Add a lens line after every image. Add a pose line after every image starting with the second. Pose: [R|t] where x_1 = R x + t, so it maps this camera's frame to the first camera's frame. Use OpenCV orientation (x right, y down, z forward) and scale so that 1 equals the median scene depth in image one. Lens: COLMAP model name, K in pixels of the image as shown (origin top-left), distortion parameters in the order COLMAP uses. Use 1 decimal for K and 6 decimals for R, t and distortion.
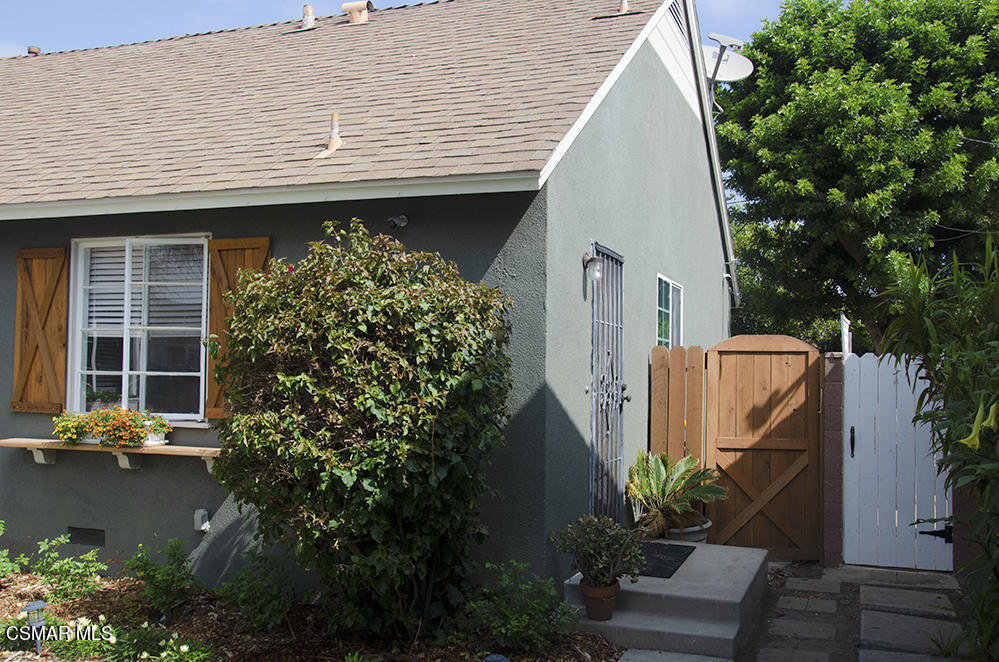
lens RADIAL K [[962.3, 0, 499.5], [0, 962.3, 331.0], [0, 0, 1]] dist [-0.064237, 0.192293]
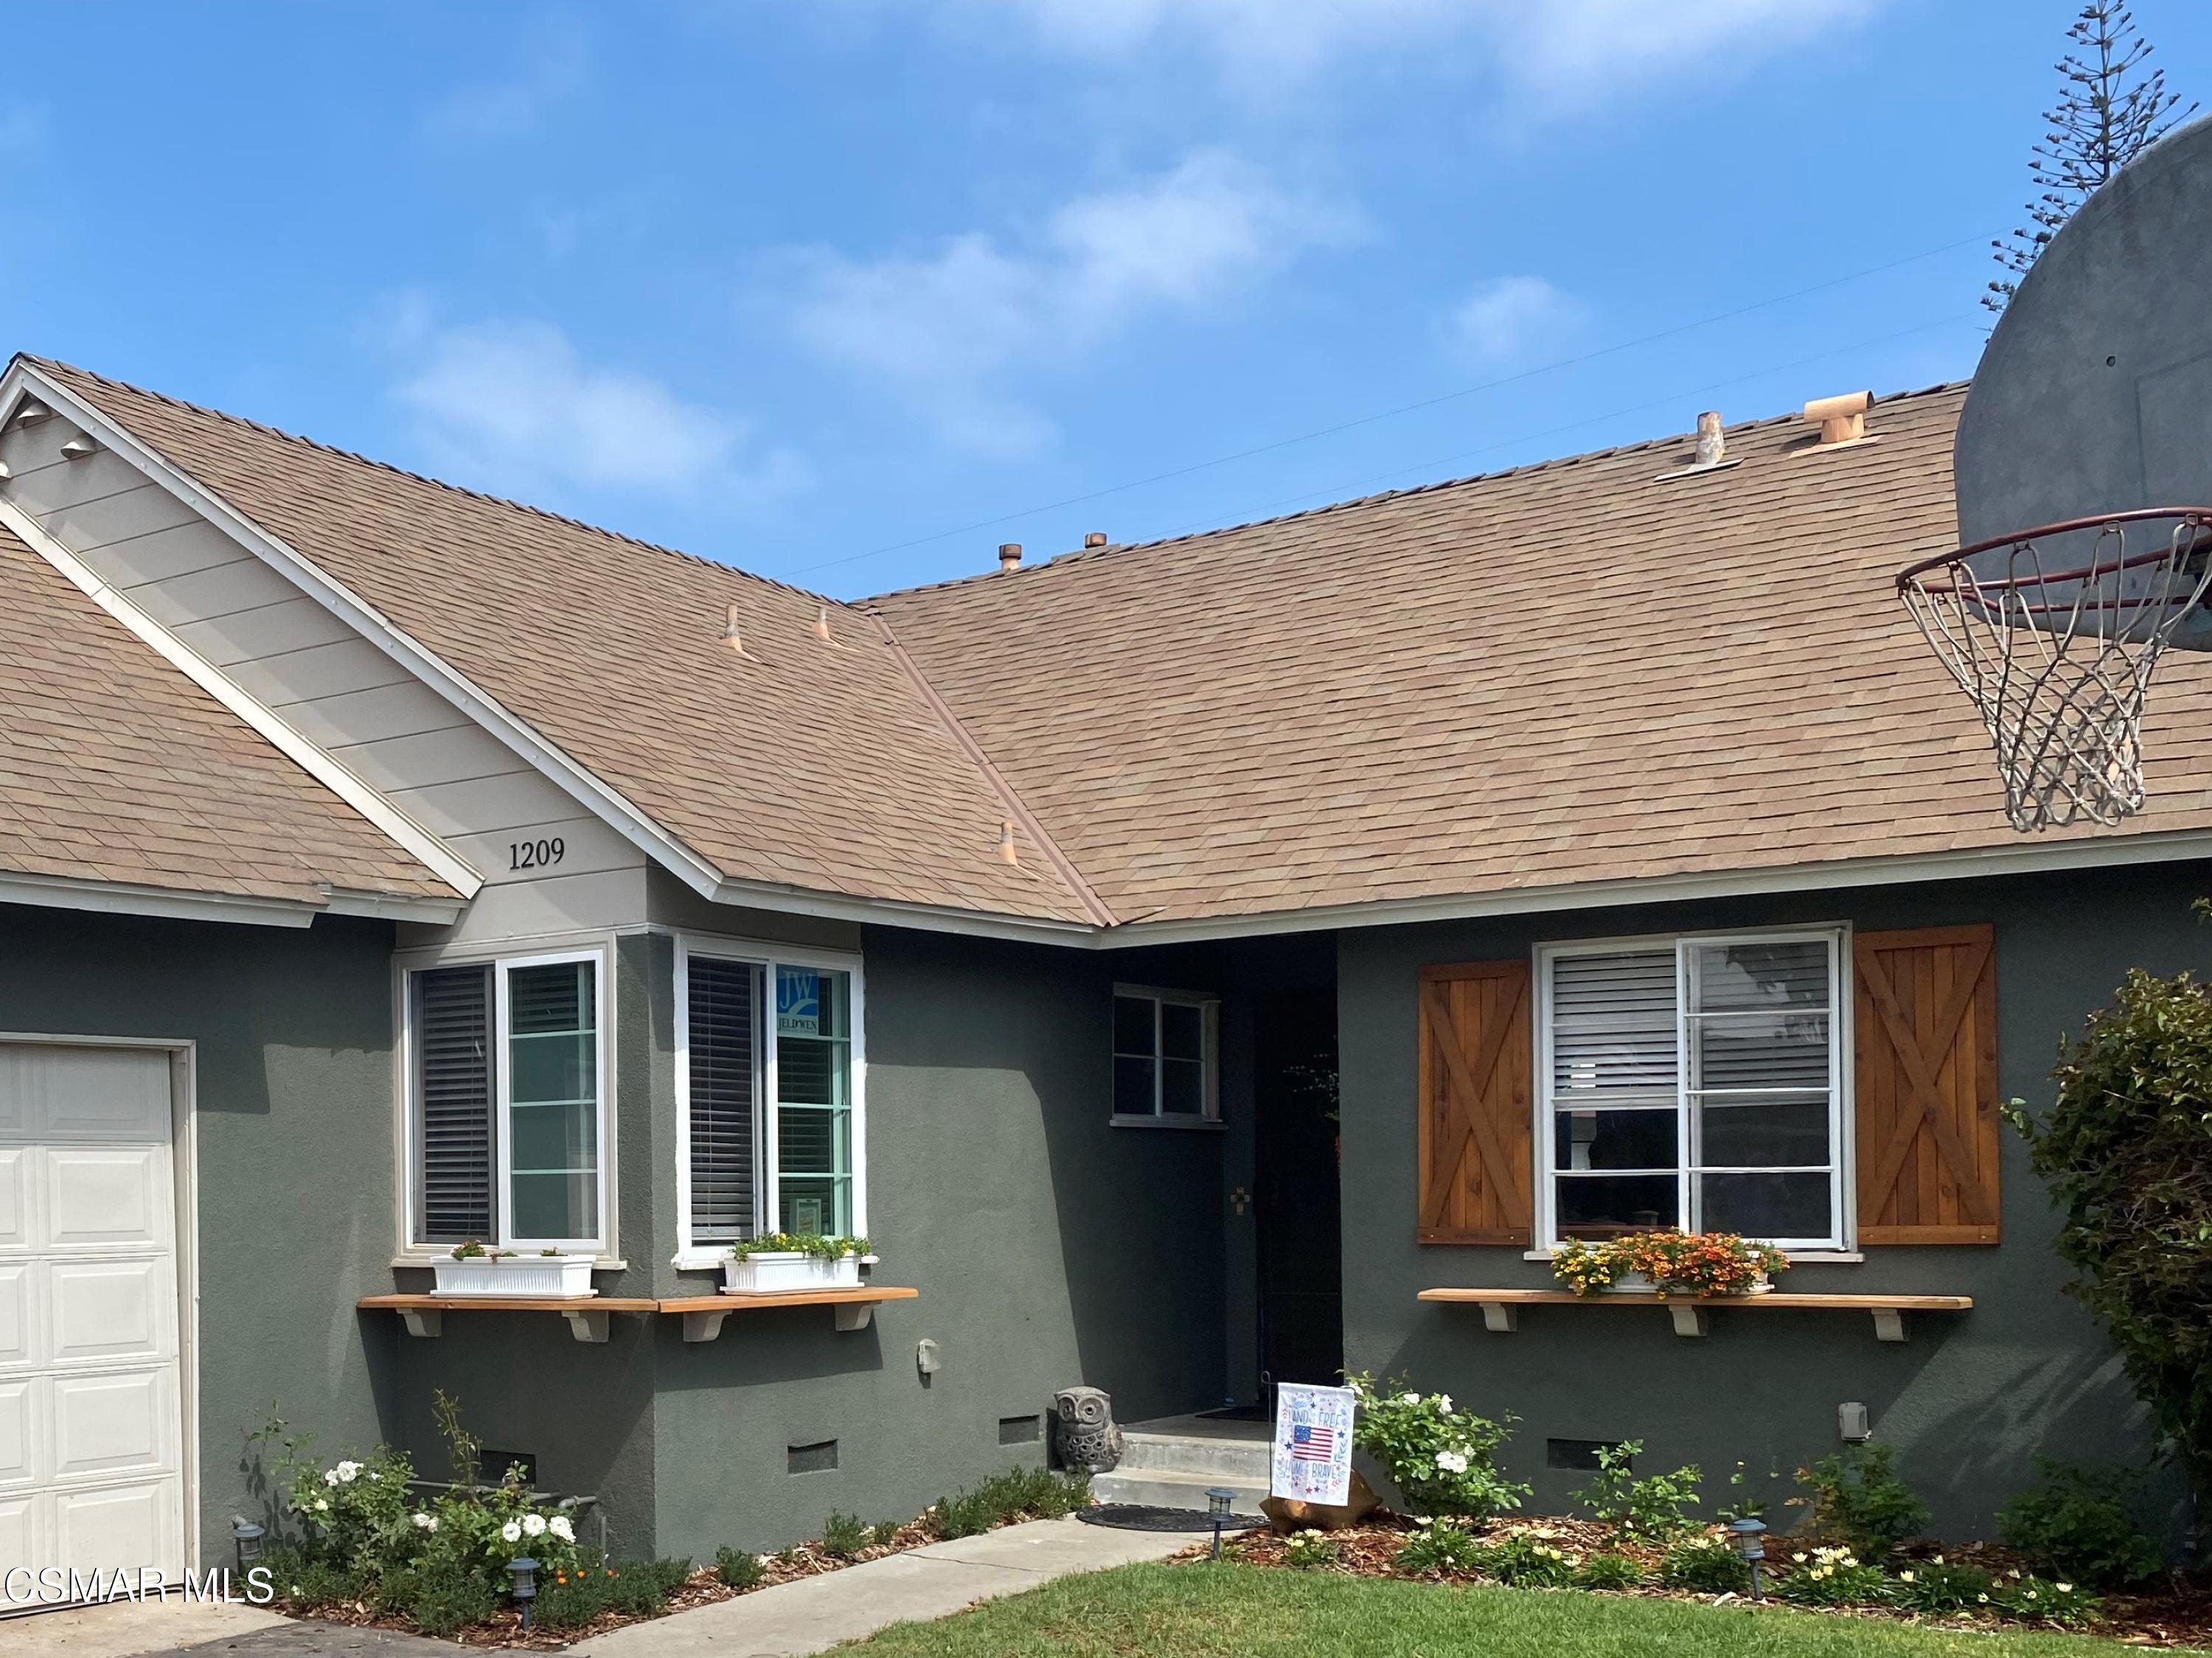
lens RADIAL K [[2573.9, 0, 533.7], [0, 2573.9, 1174.0], [0, 0, 1]] dist [0.004025, -0.011035]
pose [[0.933074, -0.027399, -0.358639, -0.455175], [0.039802, 0.998836, 0.027245, -0.023304], [0.357475, -0.039696, 0.933079, -0.671573]]
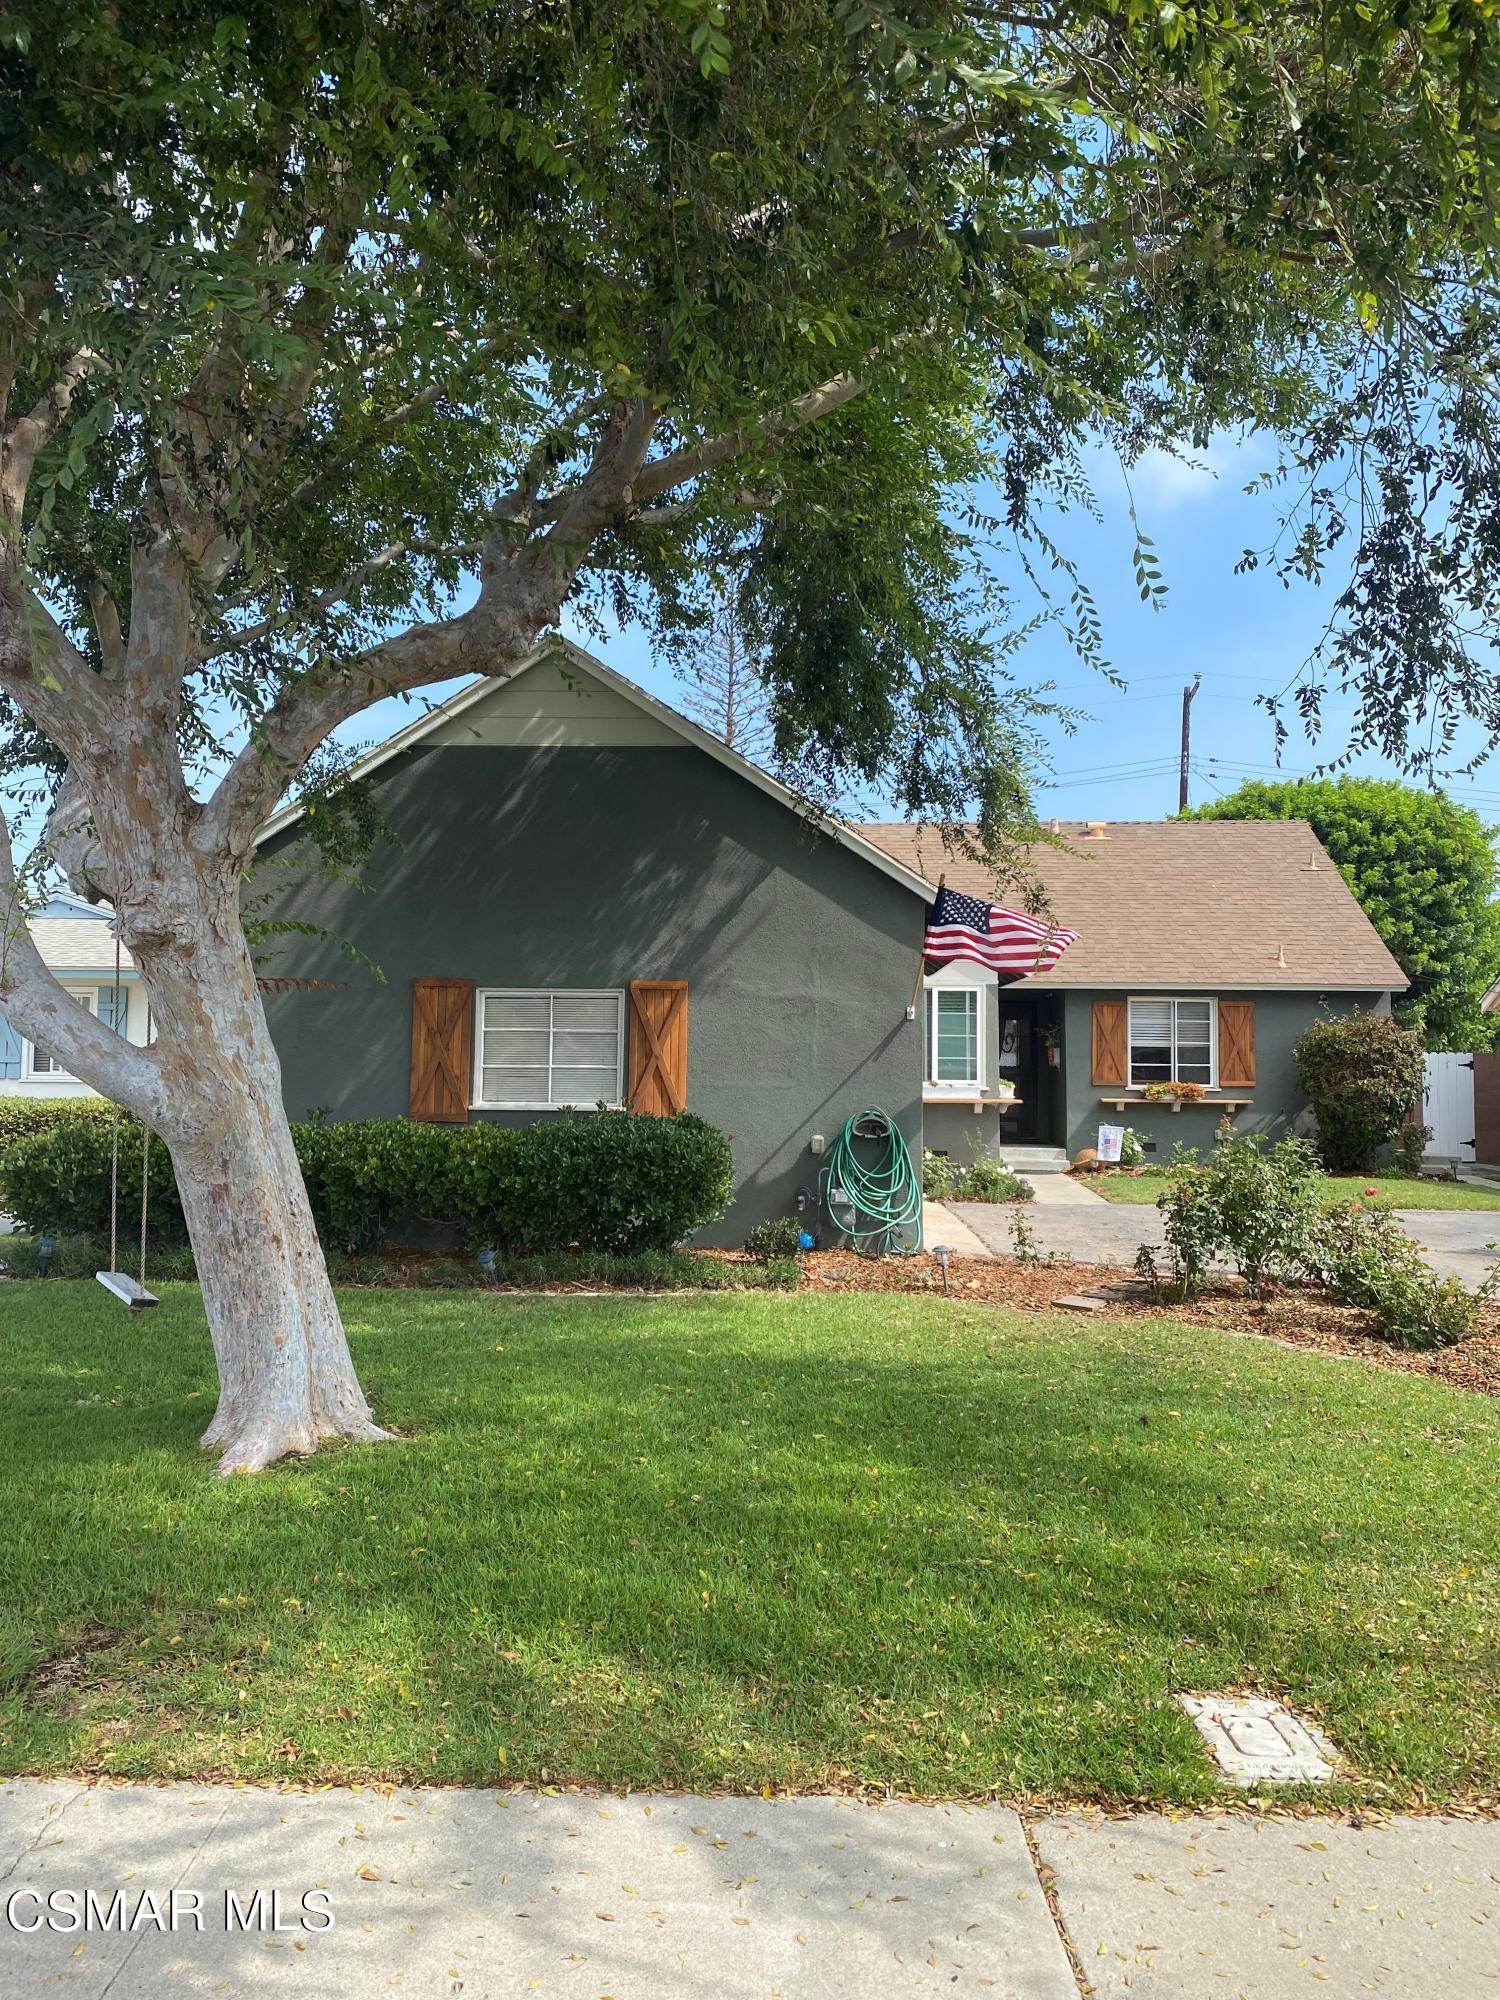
lens RADIAL K [[1547.4, 0, 732.1], [0, 1547.4, 995.6], [0, 0, 1]] dist [0.111432, -0.267272]
pose [[0.950908, 0.007788, 0.309375, -2.210977], [-0.008792, 0.999960, 0.001851, -0.097177], [-0.309348, -0.004480, 0.950938, -1.789153]]
